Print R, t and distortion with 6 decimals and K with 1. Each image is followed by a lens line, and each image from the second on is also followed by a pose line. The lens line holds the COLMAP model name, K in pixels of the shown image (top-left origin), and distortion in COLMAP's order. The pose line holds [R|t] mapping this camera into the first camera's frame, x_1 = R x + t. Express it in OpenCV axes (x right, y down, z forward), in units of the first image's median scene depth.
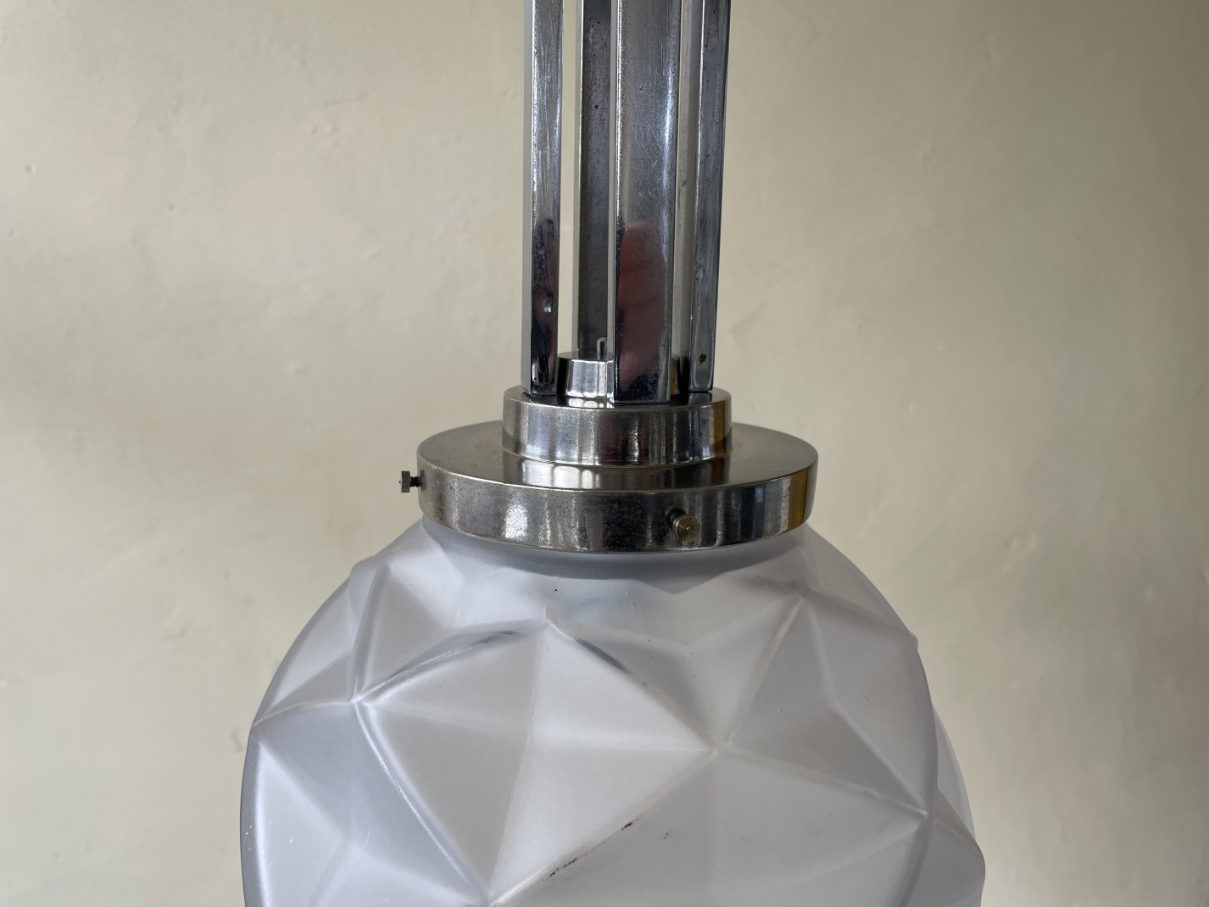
lens RADIAL K [[931.0, 0, 591.1], [0, 931.0, 437.2], [0, 0, 1]] dist [0.078701, -0.136425]
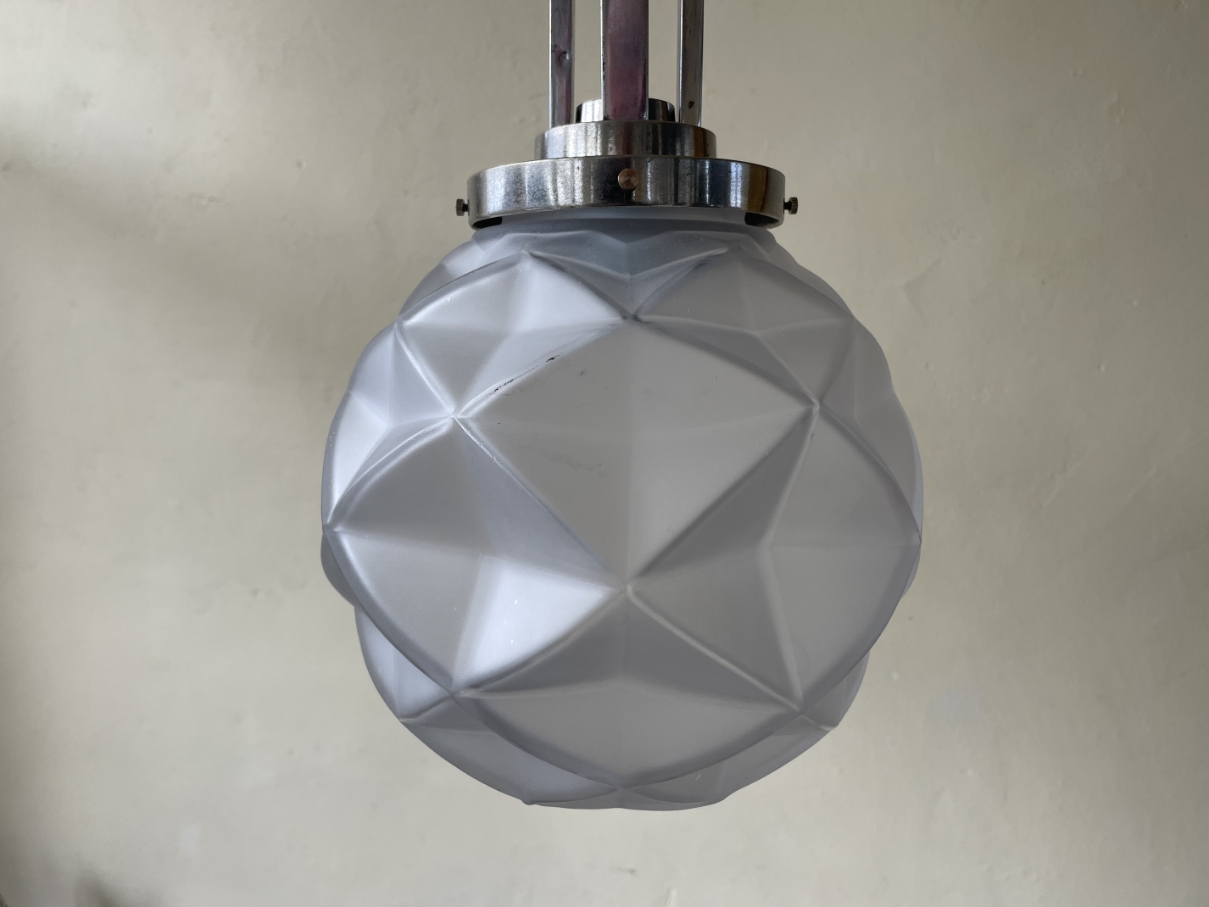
lens RADIAL K [[924.6, 0, 595.9], [0, 924.6, 437.0], [0, 0, 1]] dist [0.076662, -0.121820]
pose [[0.966582, 0.018300, -0.255703, 0.319242], [-0.034682, 0.997613, -0.059706, 0.429633], [0.254000, 0.066579, 0.964910, -0.197113]]
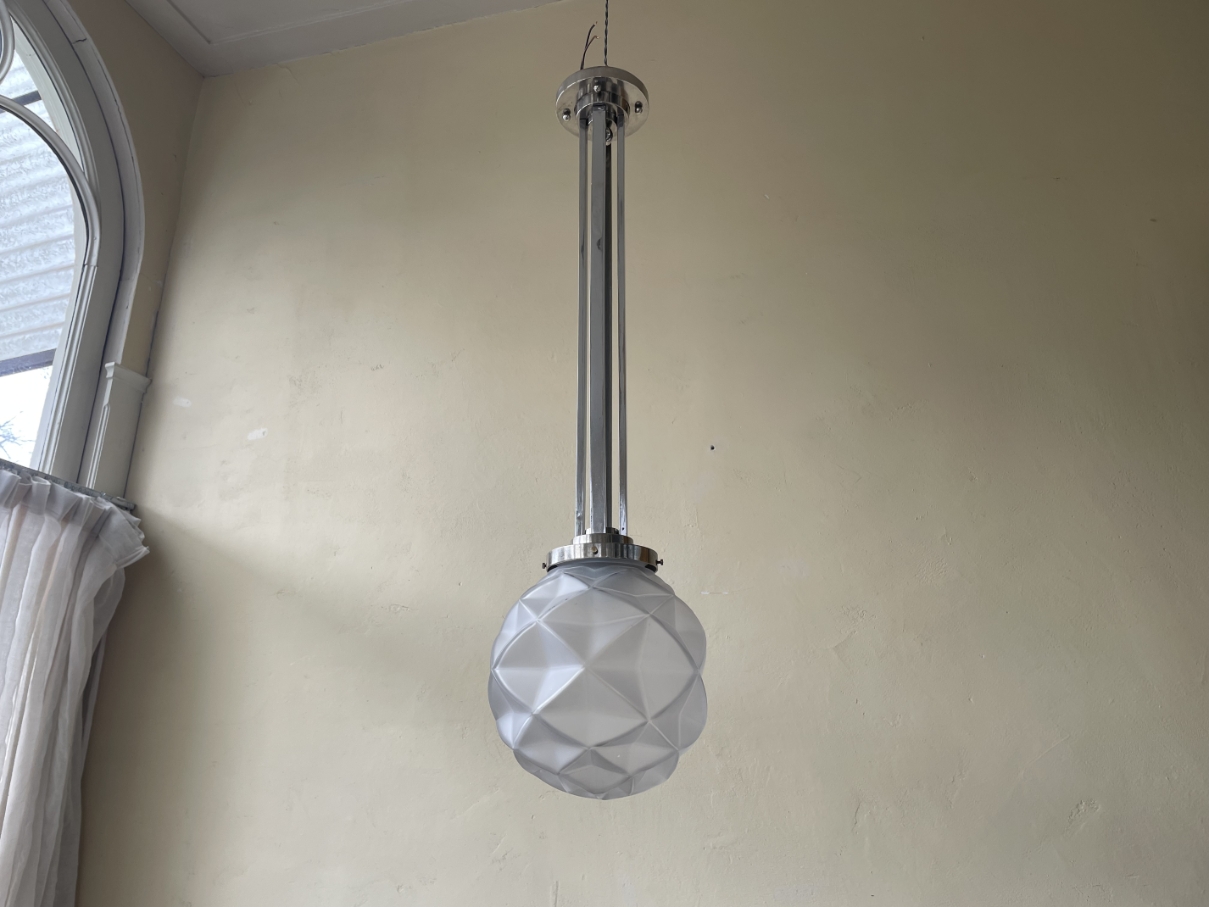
lens RADIAL K [[901.0, 0, 595.8], [0, 901.0, 435.1], [0, 0, 1]] dist [0.086185, -0.120620]
pose [[0.931905, -0.139092, -0.334972, 1.226079], [-0.055469, 0.858028, -0.510599, 1.376418], [0.358436, 0.494410, 0.791885, -1.962776]]
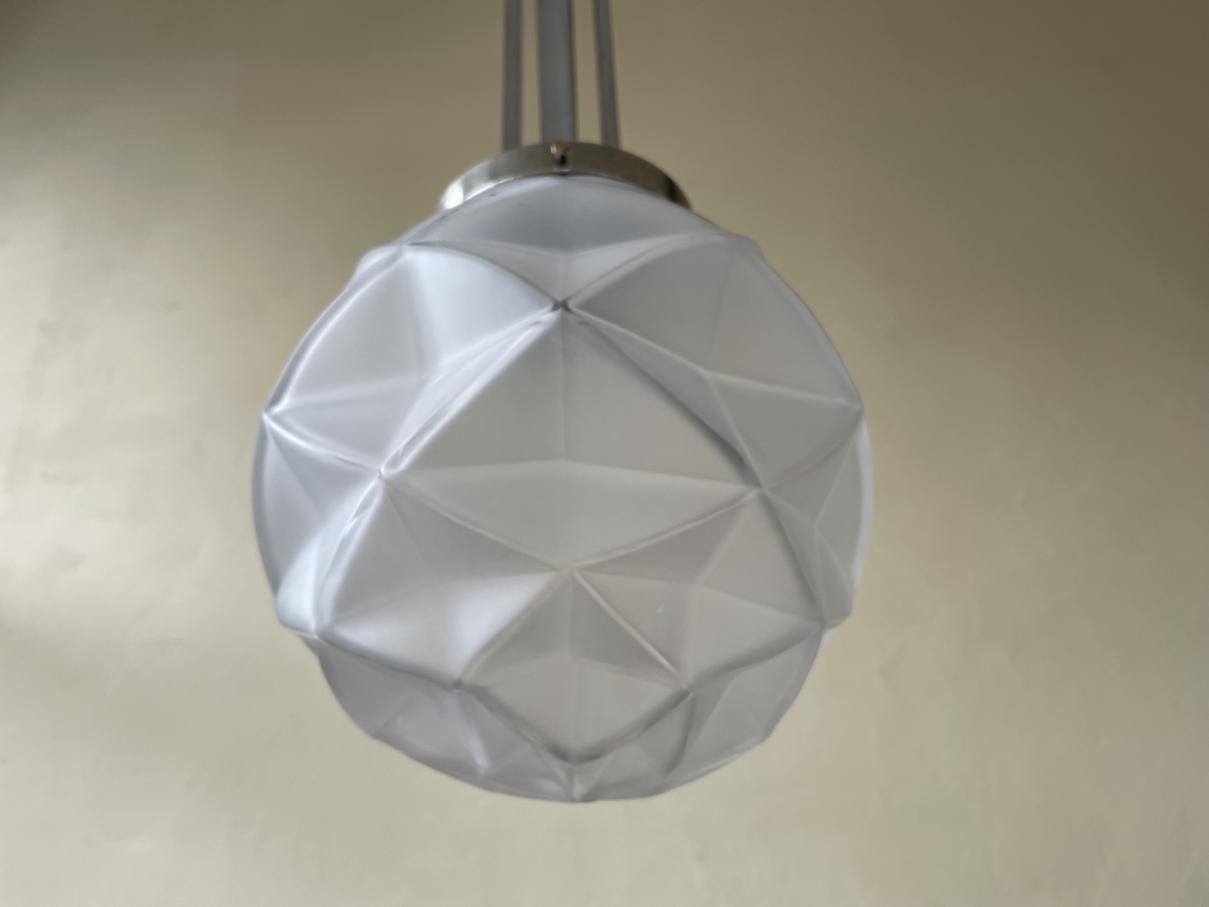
lens RADIAL K [[931.0, 0, 591.1], [0, 931.0, 437.2], [0, 0, 1]] dist [0.078701, -0.136425]
pose [[0.968737, -0.167381, -0.183118, 0.292818], [0.008029, 0.758877, -0.651184, 1.236240], [0.247960, 0.629356, 0.736496, 0.104582]]
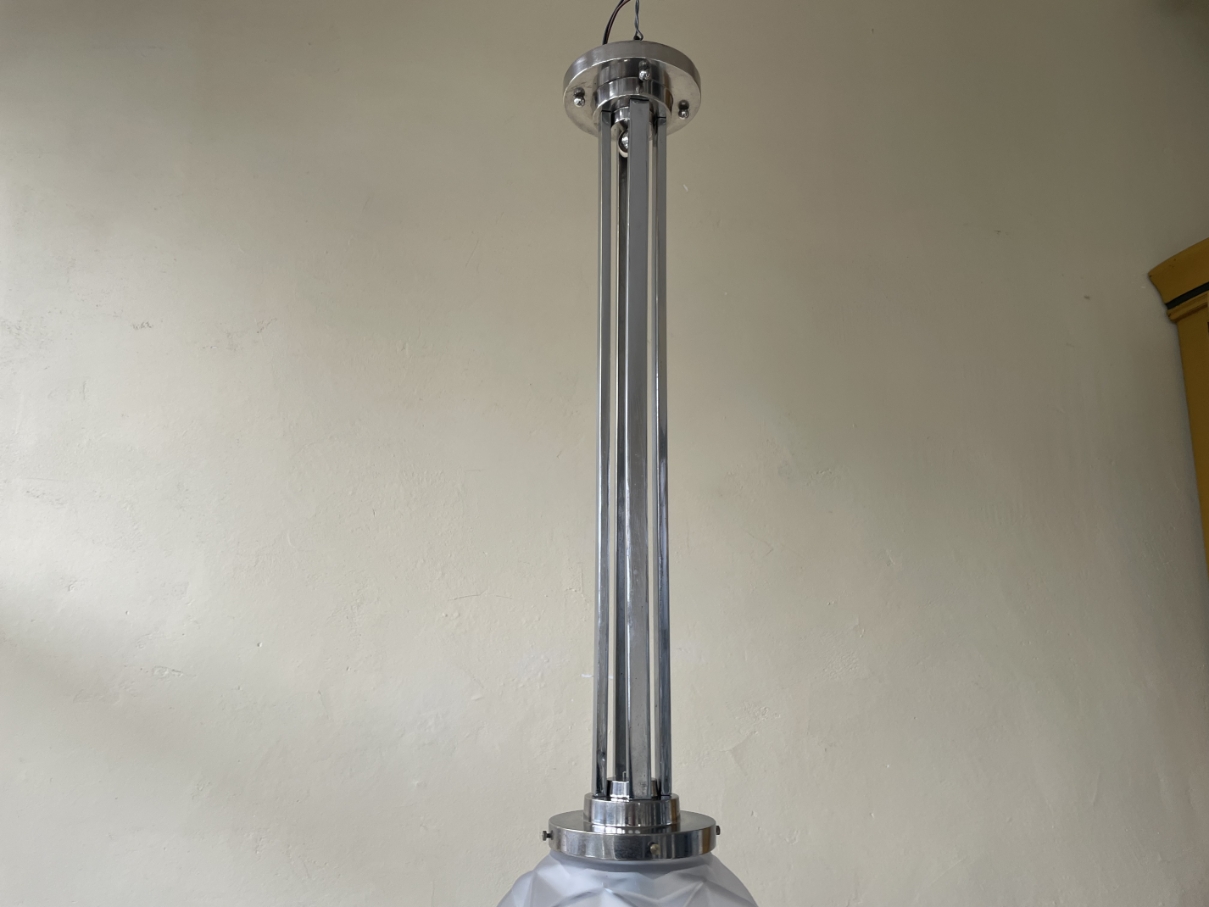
lens RADIAL K [[909.3, 0, 595.2], [0, 909.3, 441.1], [0, 0, 1]] dist [0.079123, -0.117884]
pose [[0.999003, -0.017353, -0.041127, 0.047691], [-0.001240, 0.910193, -0.414183, 0.101155], [0.044621, 0.413821, 0.909264, -1.545791]]
